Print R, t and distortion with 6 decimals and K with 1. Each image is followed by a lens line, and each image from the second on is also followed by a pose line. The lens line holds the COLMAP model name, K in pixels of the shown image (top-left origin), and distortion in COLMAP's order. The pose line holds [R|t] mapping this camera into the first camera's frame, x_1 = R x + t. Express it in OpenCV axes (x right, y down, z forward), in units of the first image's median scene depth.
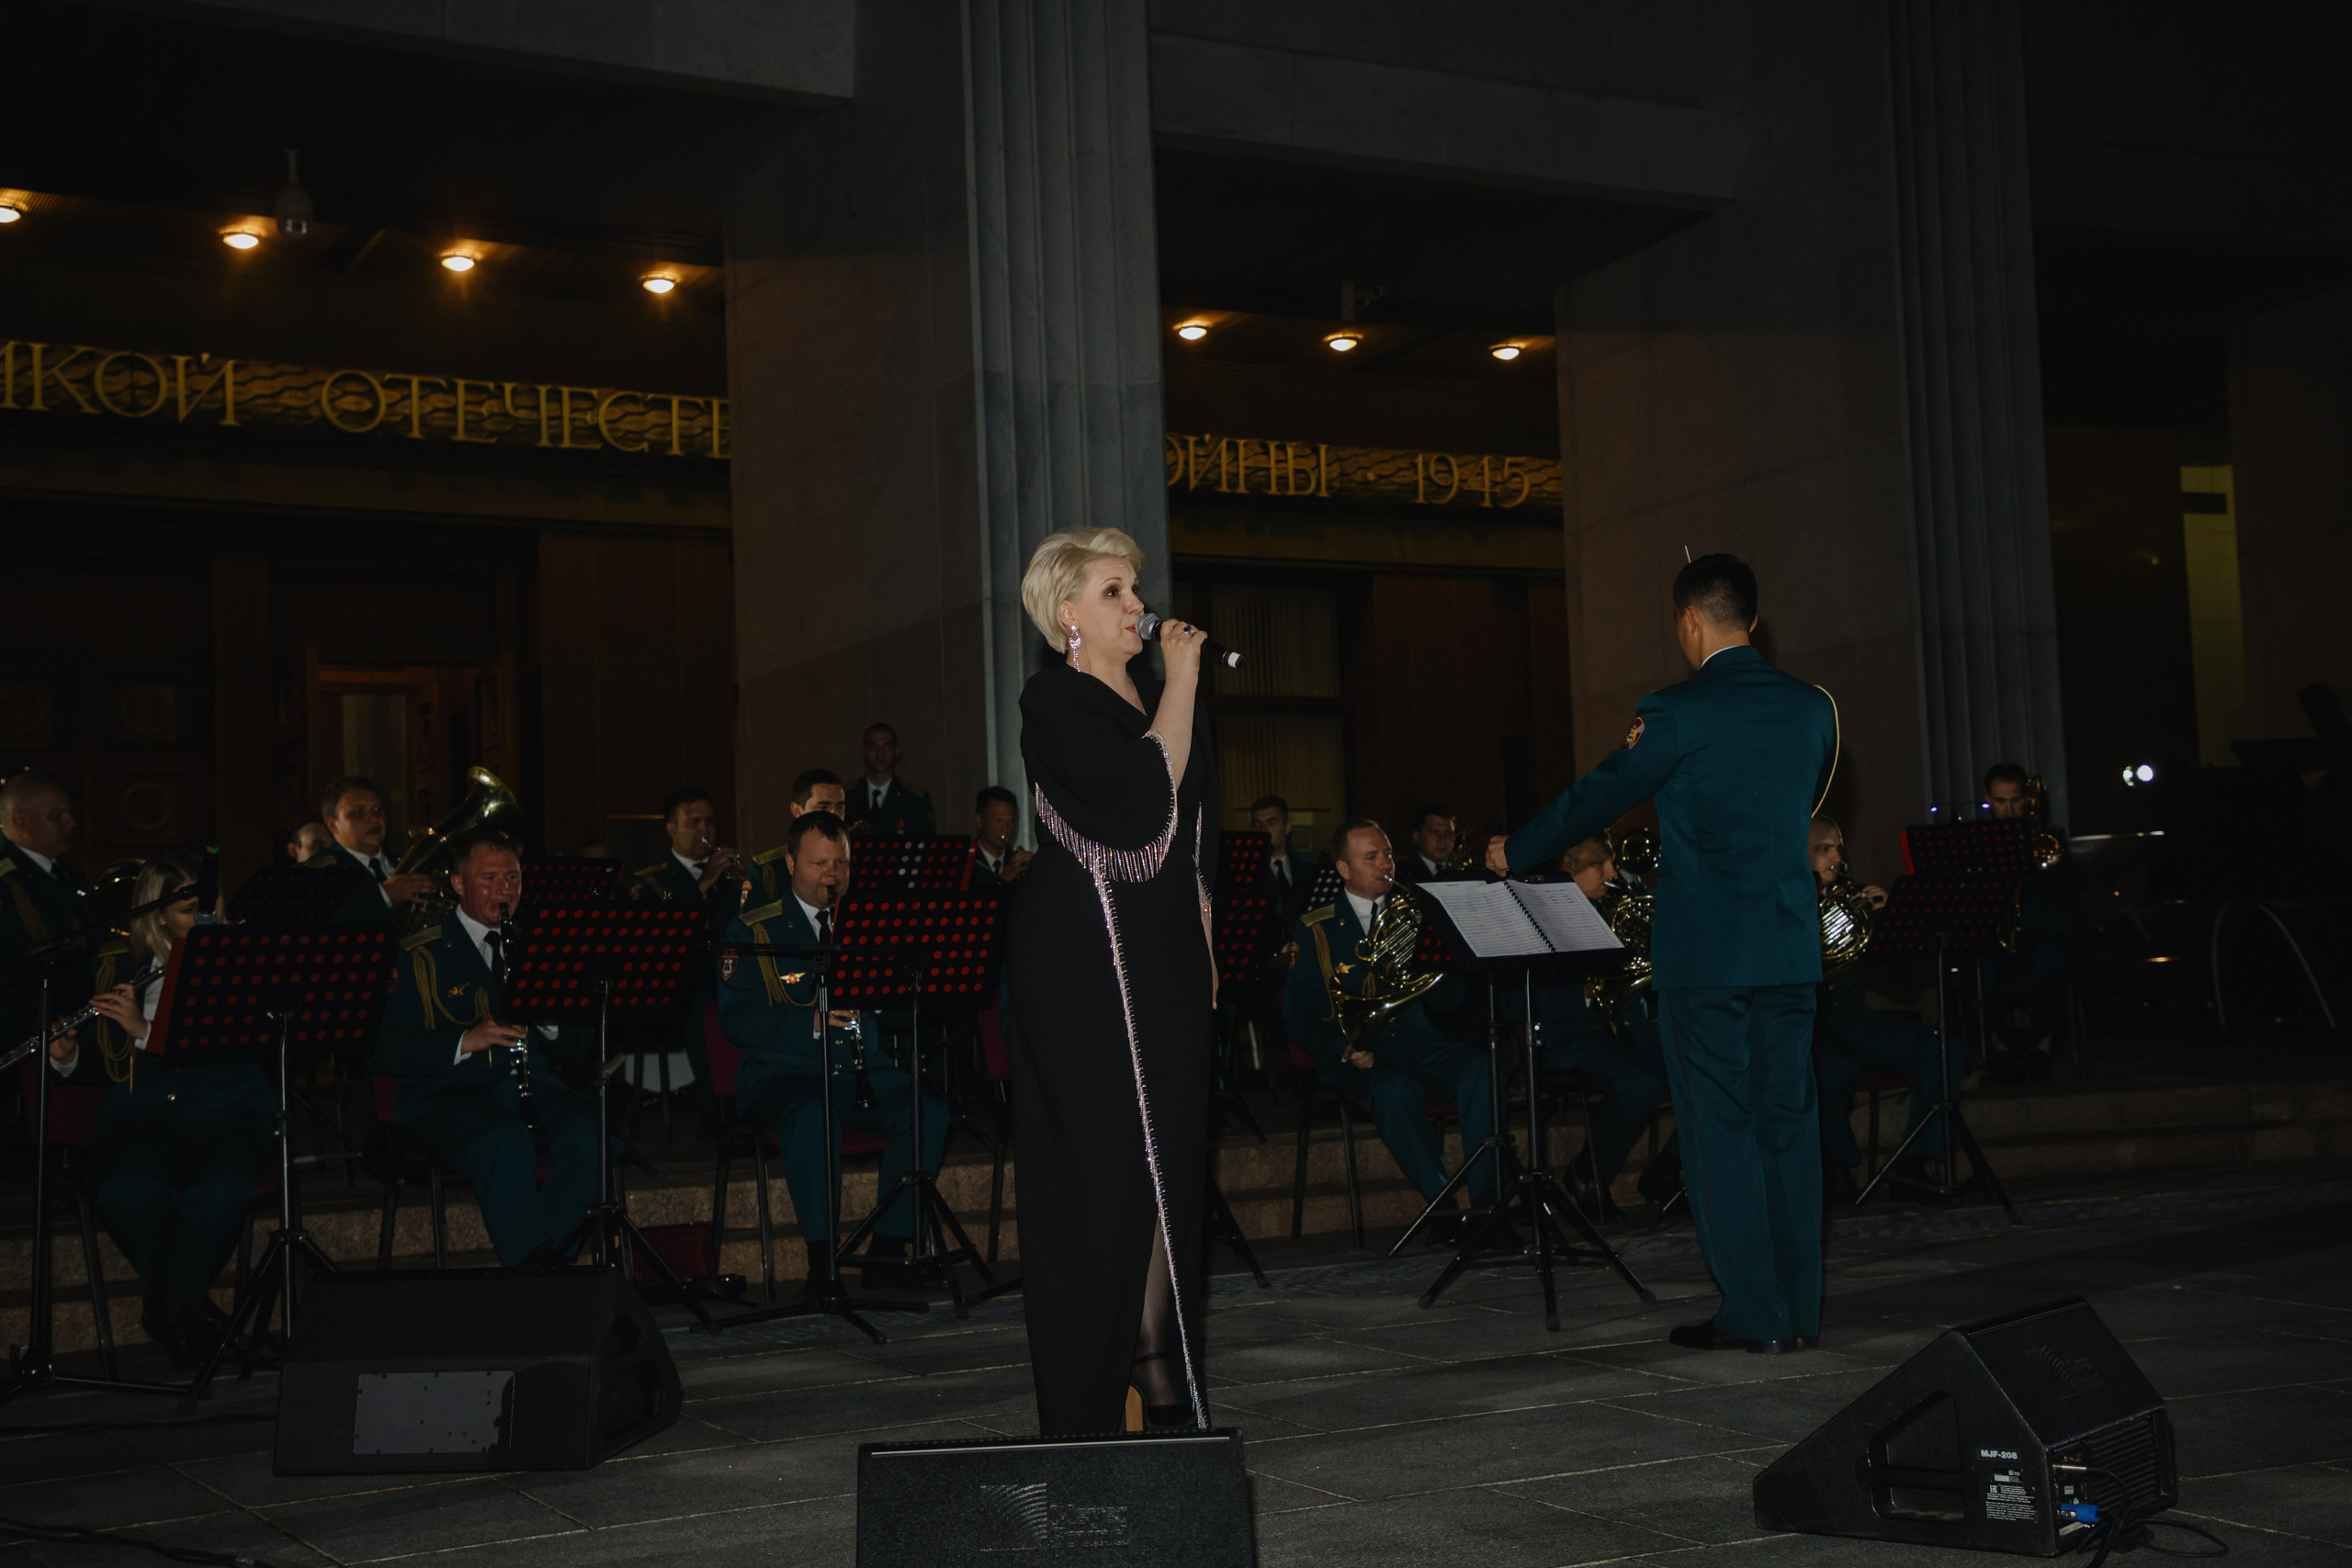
lens RADIAL K [[2728.4, 0, 1171.8], [0, 2728.4, 781.0], [0, 0, 1]] dist [0.112422, 0.055433]
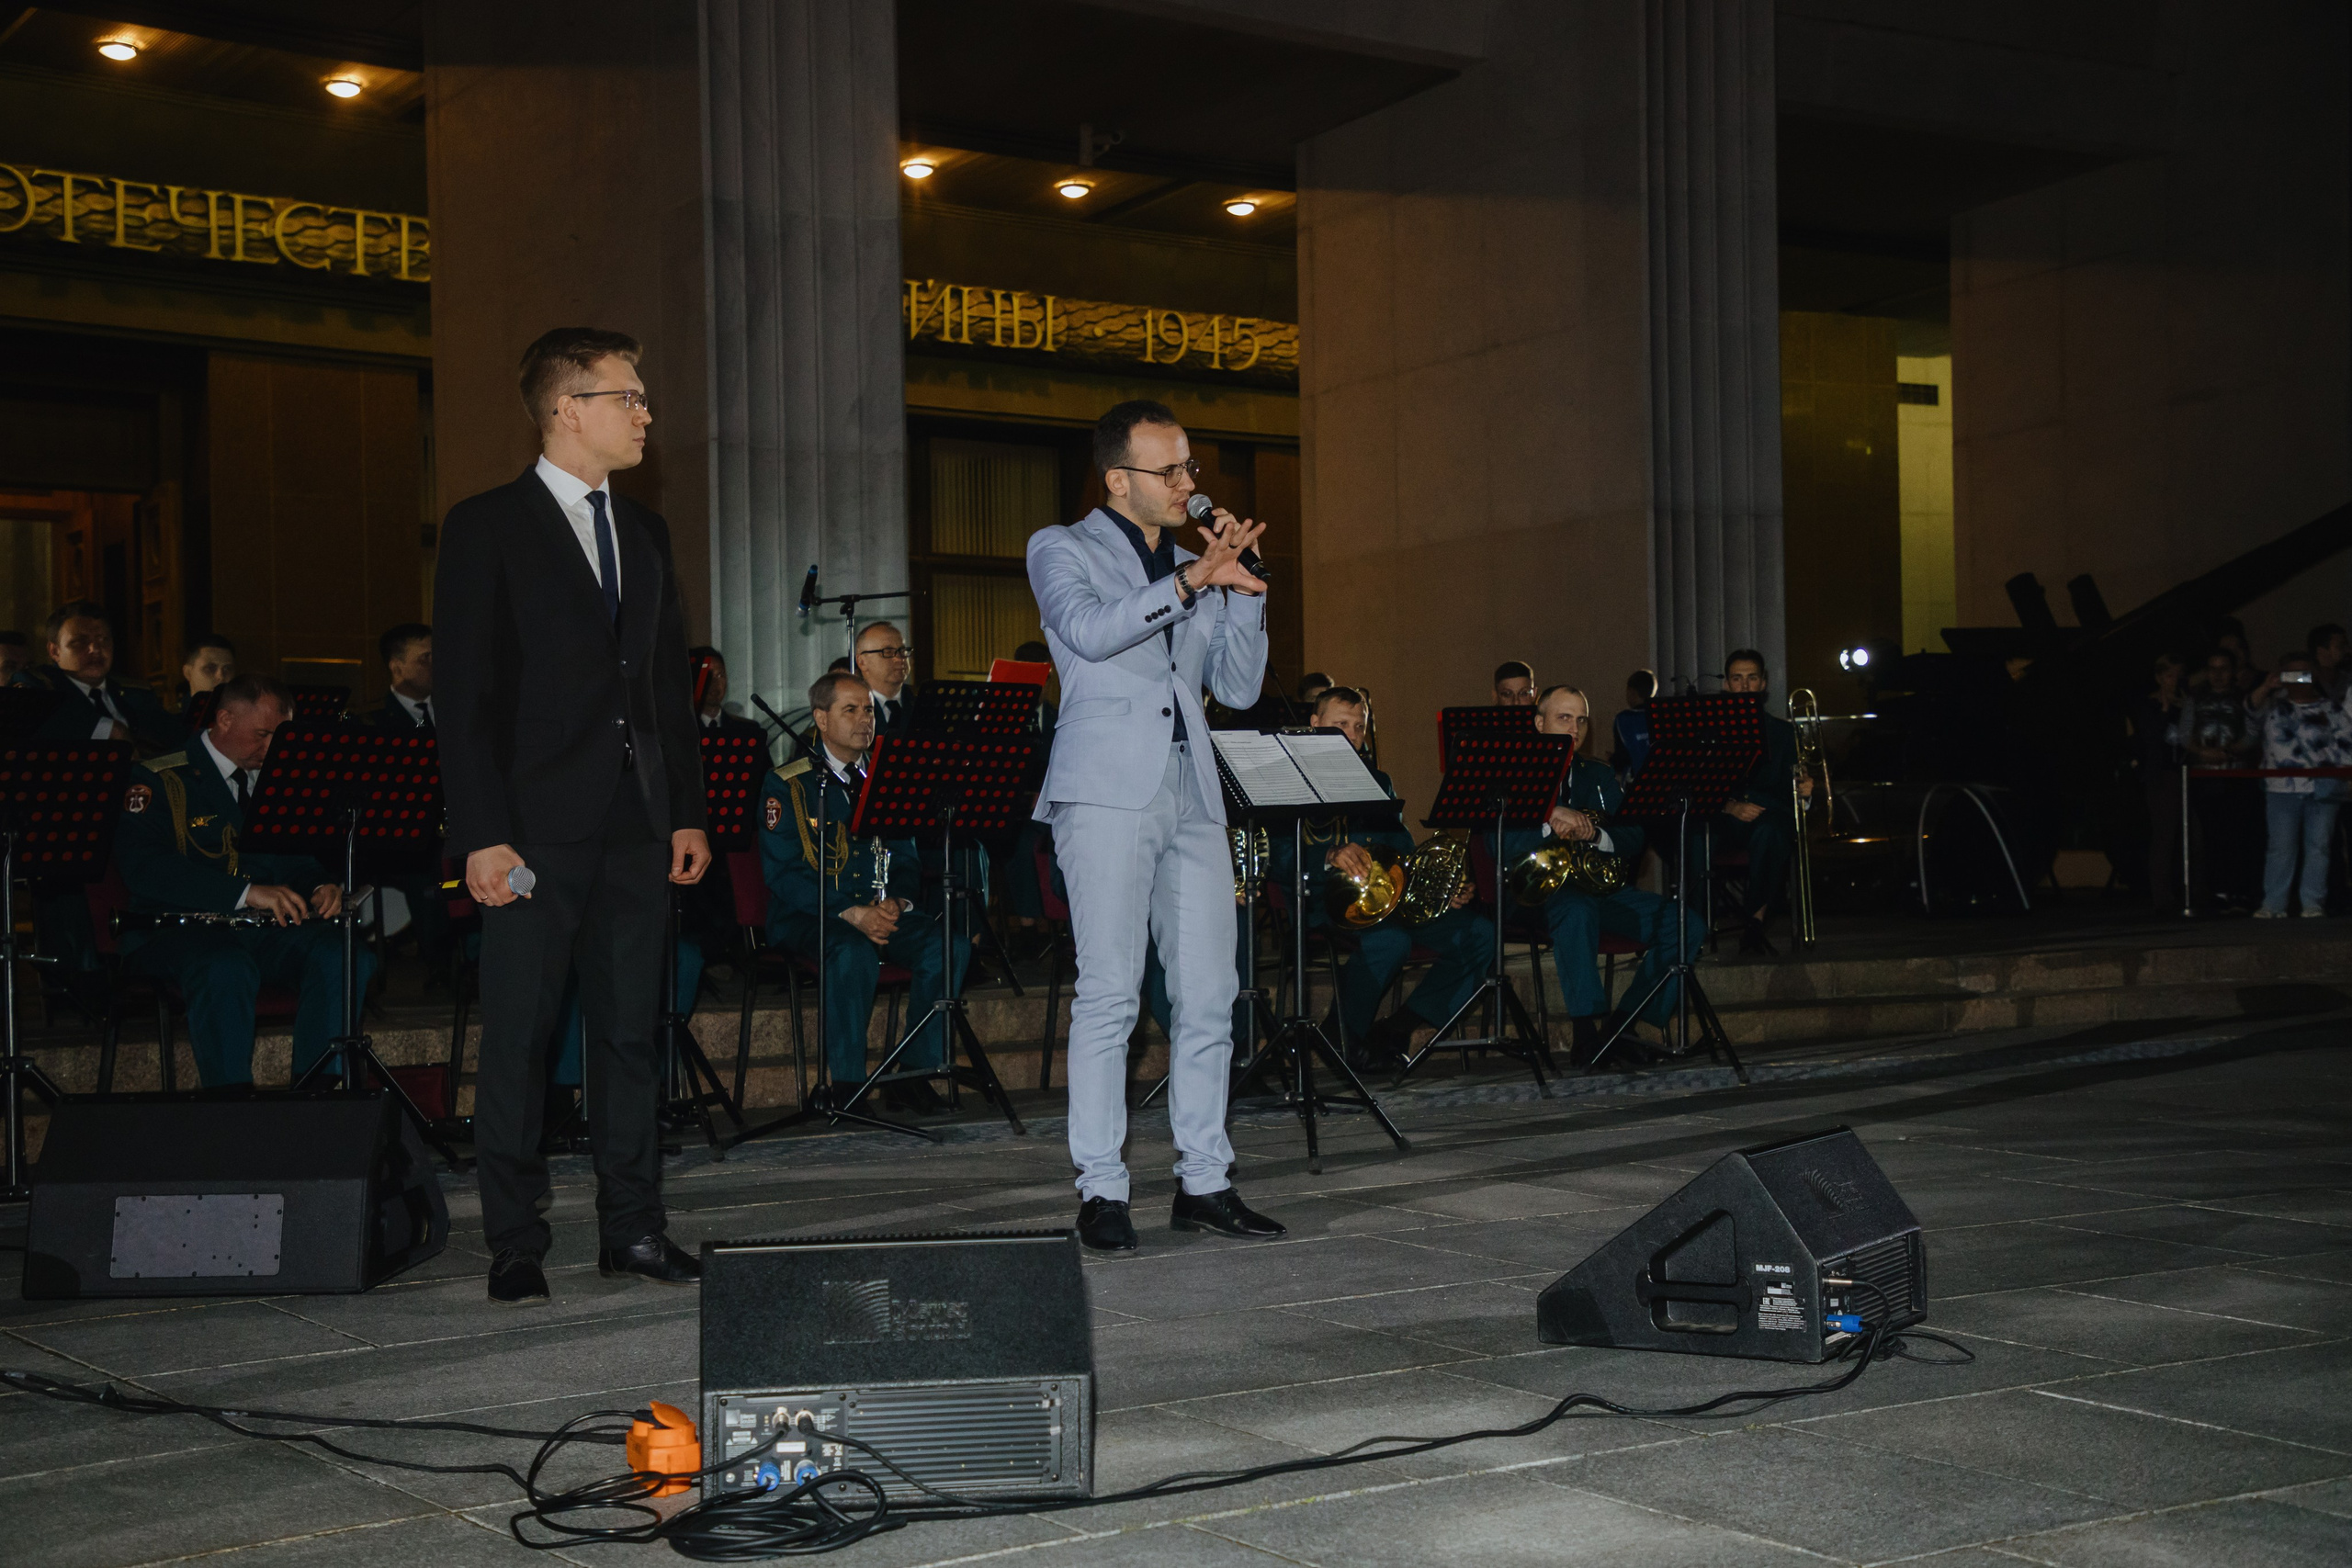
lens RADIAL K [[2810.8, 0, 1151.3], [0, 2810.8, 790.6], [0, 0, 1]] dist [0.127647, 0.042920]
pose [[0.994841, 0.023606, 0.098665, -0.005988], [-0.028560, 0.998385, 0.049103, 0.002165], [-0.097347, -0.051668, 0.993908, -0.004300]]
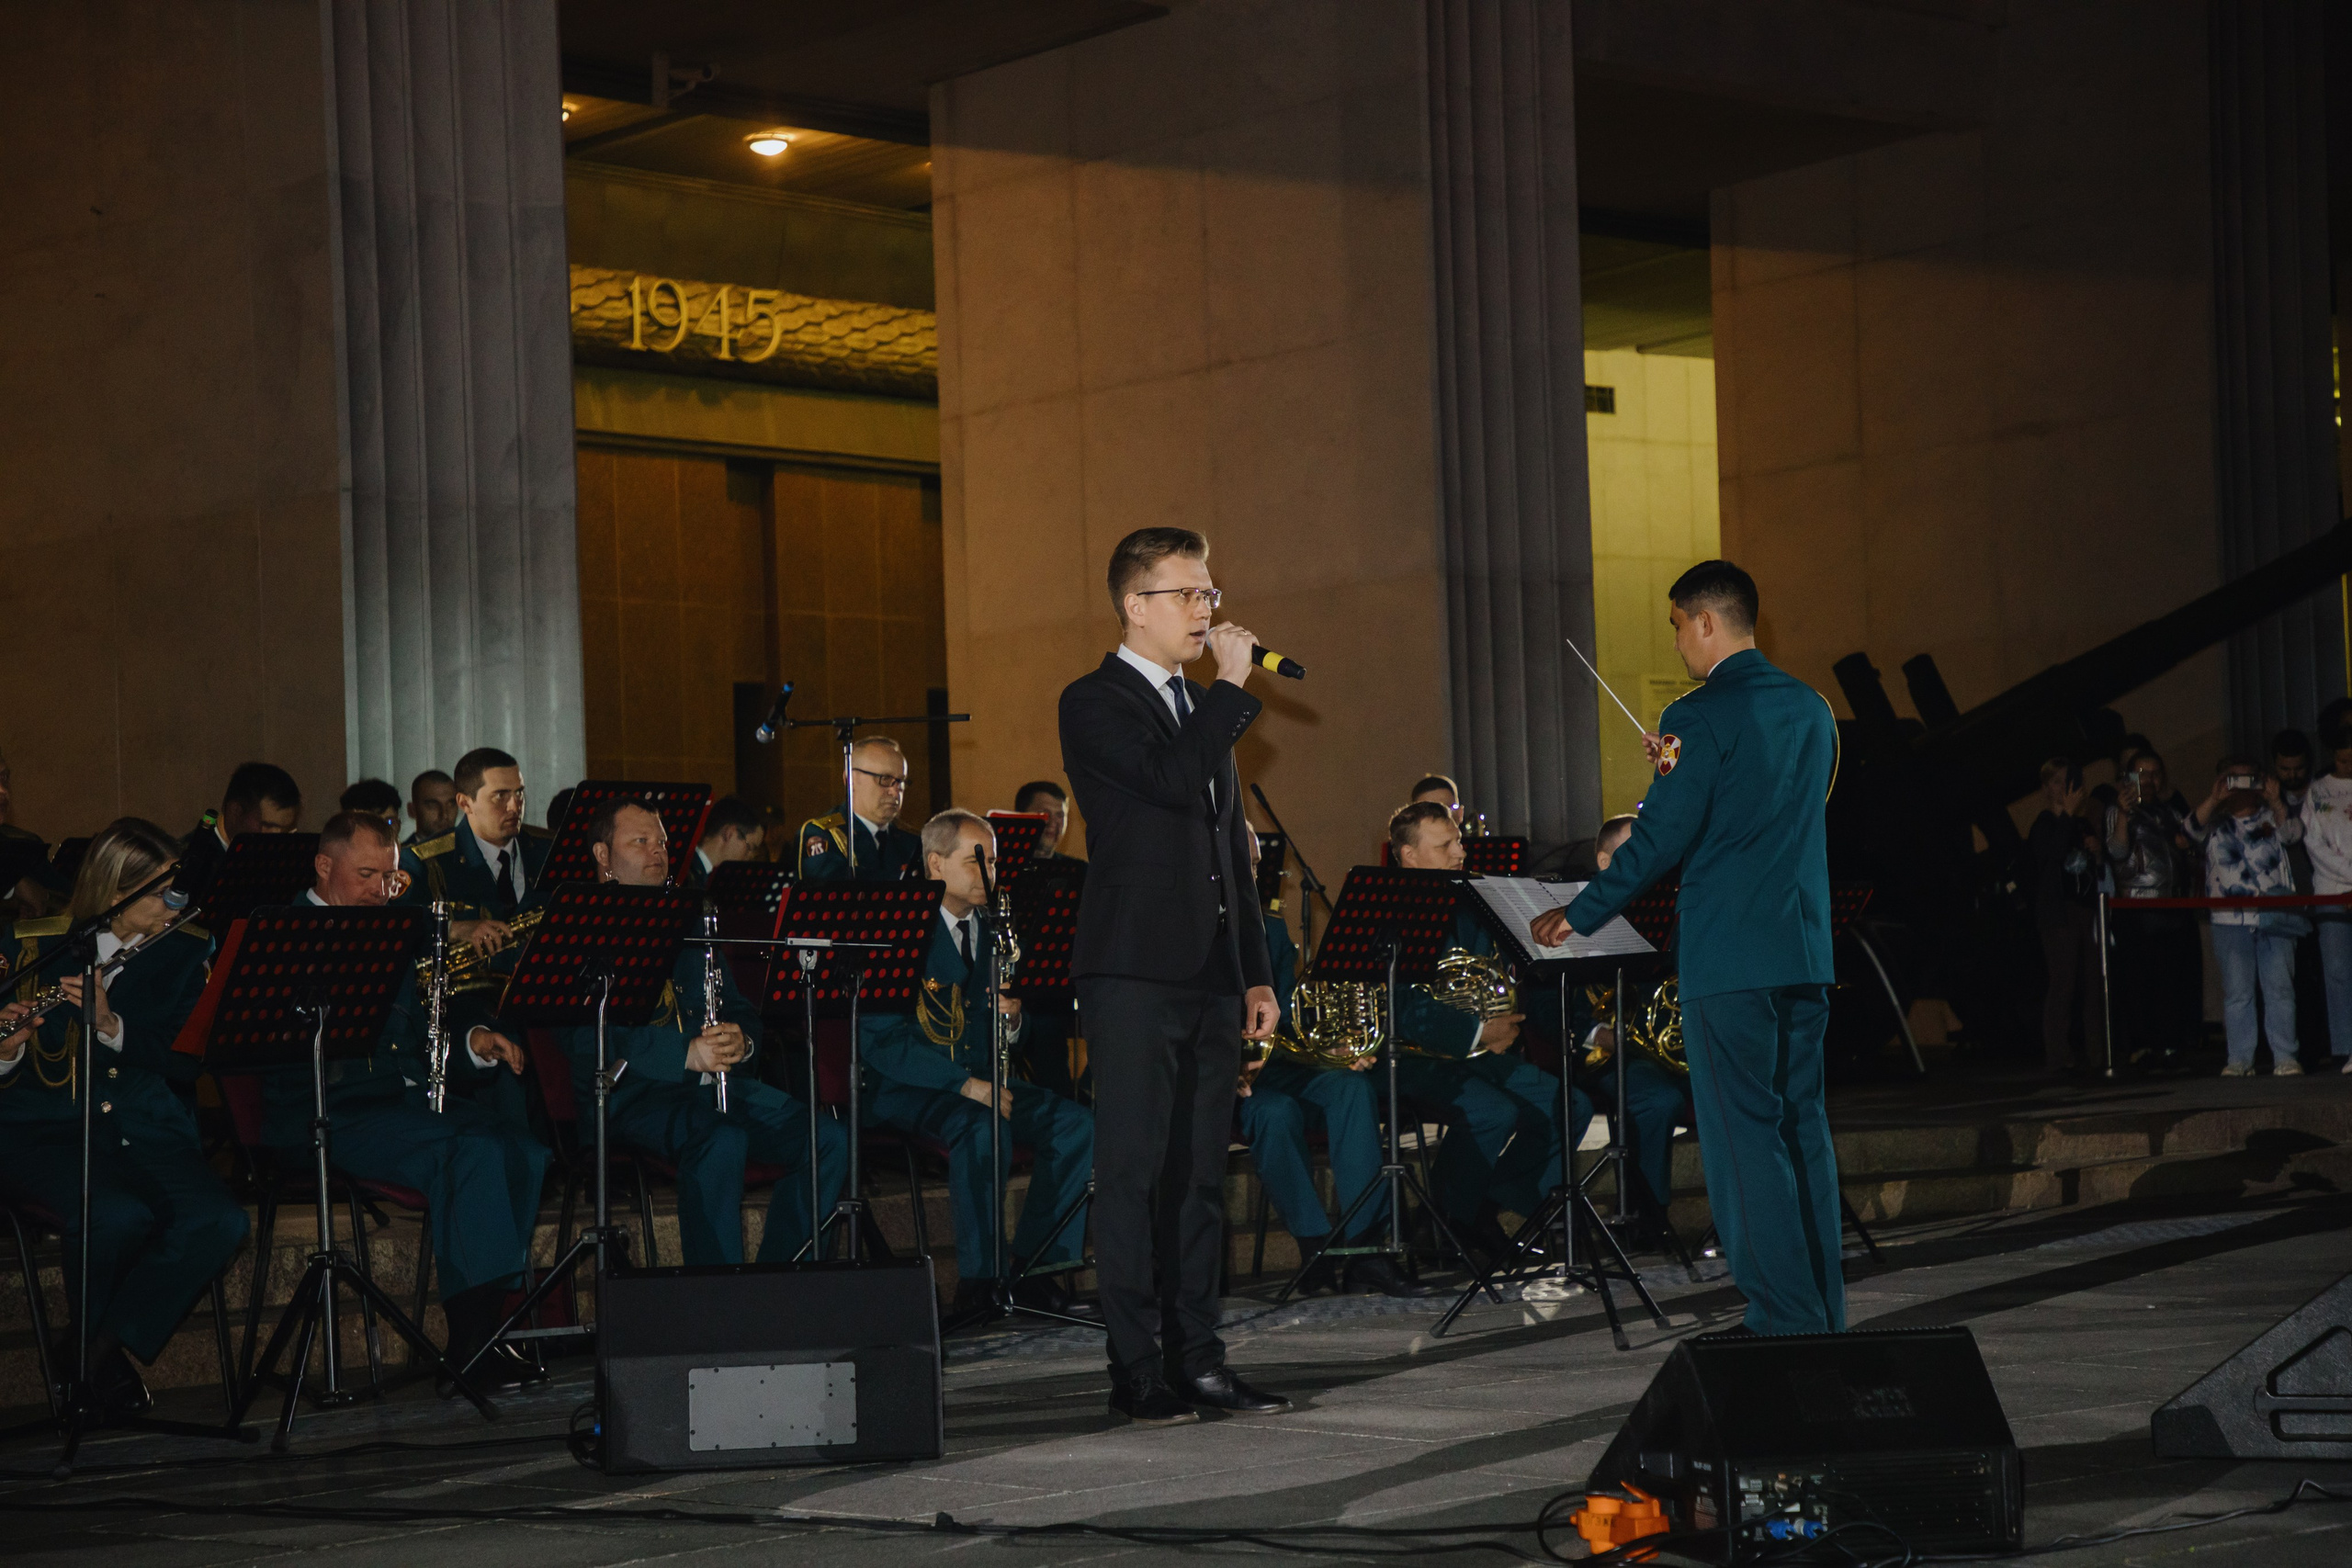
lens RADIAL K [[3956.2, 0, 1208.0], [0, 3956.2, 786.3], [0, 0, 1]] dist [0.313951, 0.006483]
pose [[0.961810, 0.021447, 0.272877, -0.085812], [-0.024569, 0.999666, 0.008026, -0.000771], [-0.272614, -0.014423, 0.962015, -0.066103]]
